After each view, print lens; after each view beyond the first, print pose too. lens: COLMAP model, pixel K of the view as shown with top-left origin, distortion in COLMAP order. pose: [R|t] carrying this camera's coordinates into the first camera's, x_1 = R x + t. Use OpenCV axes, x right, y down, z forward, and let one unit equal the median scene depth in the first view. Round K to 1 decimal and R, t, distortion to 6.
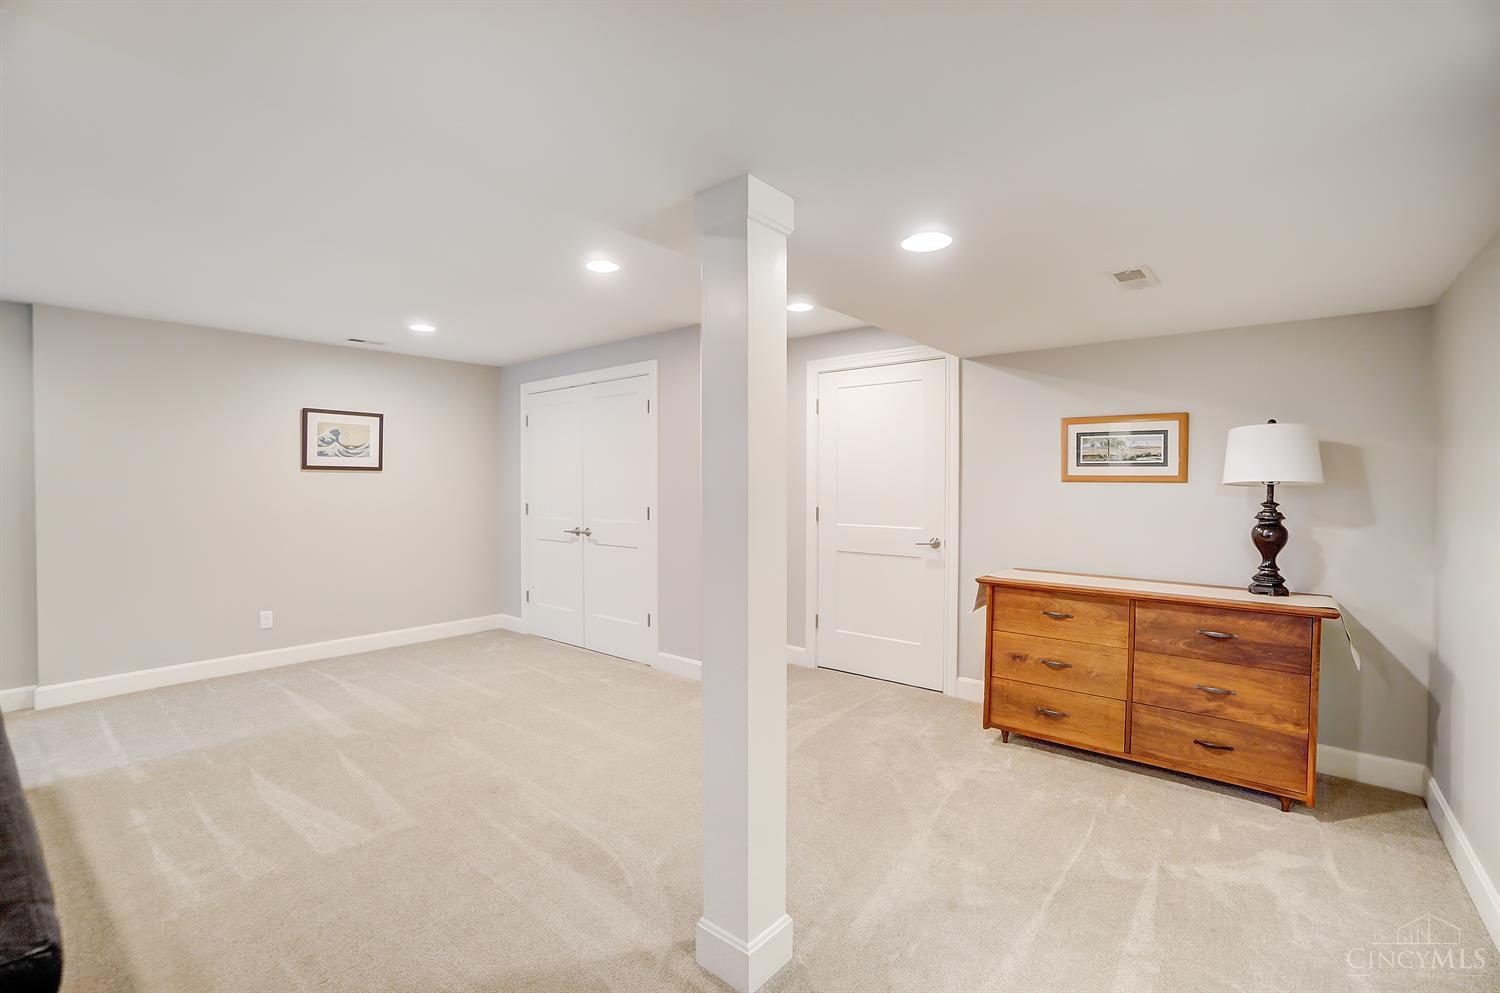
lens RADIAL K [[680.6, 0, 748.3], [0, 680.6, 491.2], [0, 0, 1]] dist [-0.059700, 0.022347]
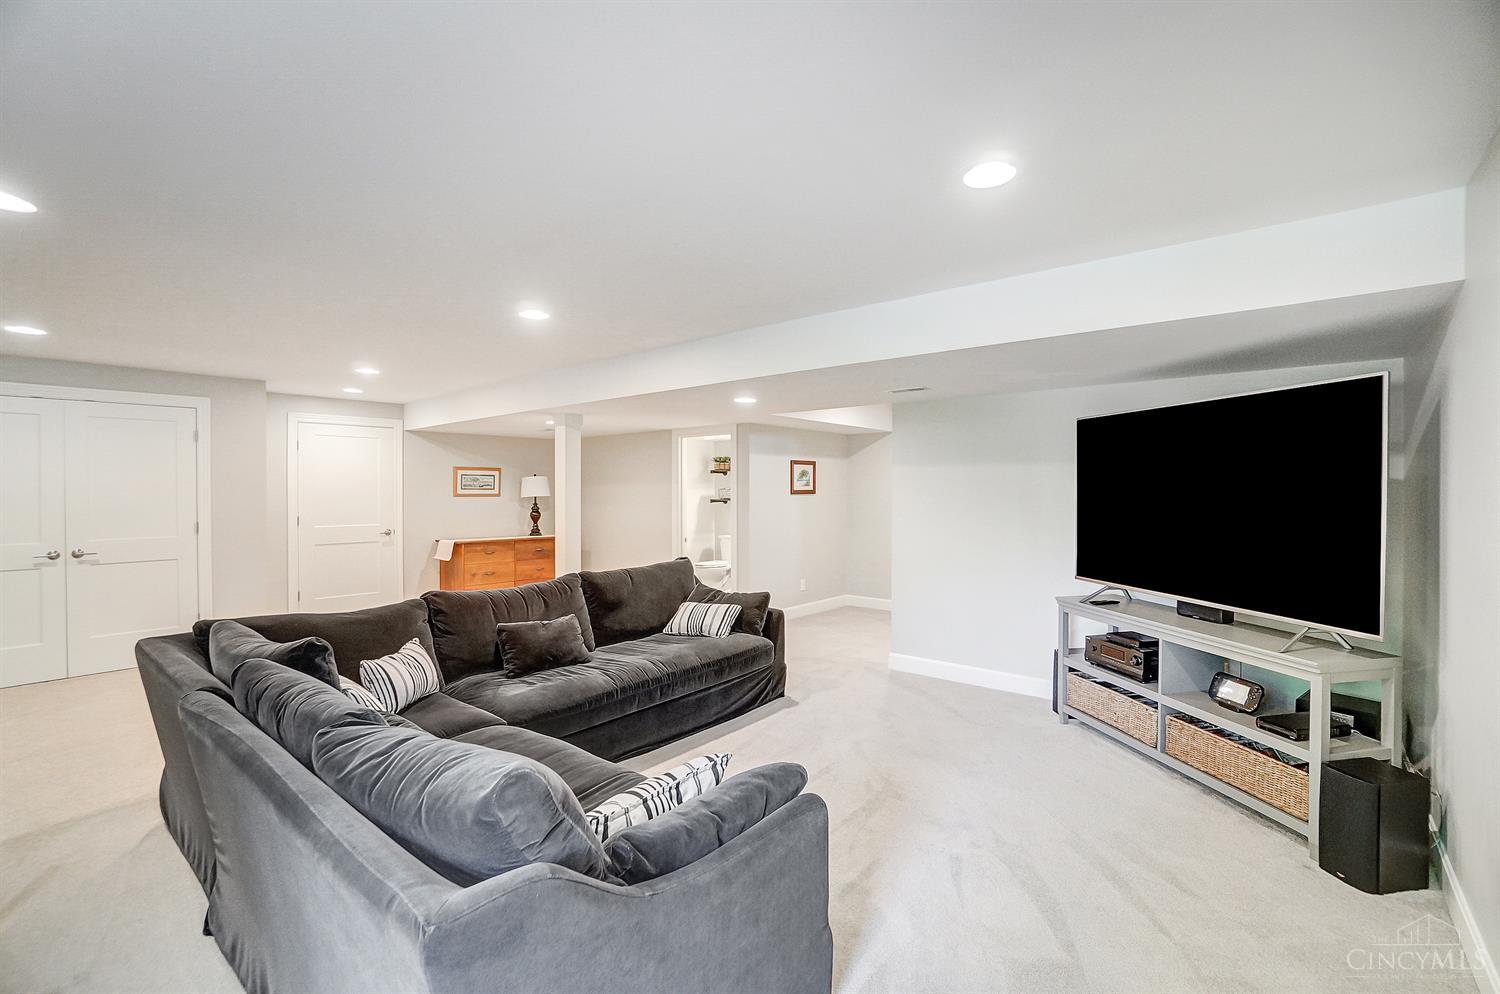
lens RADIAL K [[680.6, 0, 748.3], [0, 680.6, 491.7], [0, 0, 1]] dist [-0.059700, 0.022347]
pose [[-0.010600, -0.004417, 0.999934, -1.858730], [0.015213, 0.999874, 0.004578, -0.028023], [-0.999828, 0.015261, -0.010532, 0.100468]]
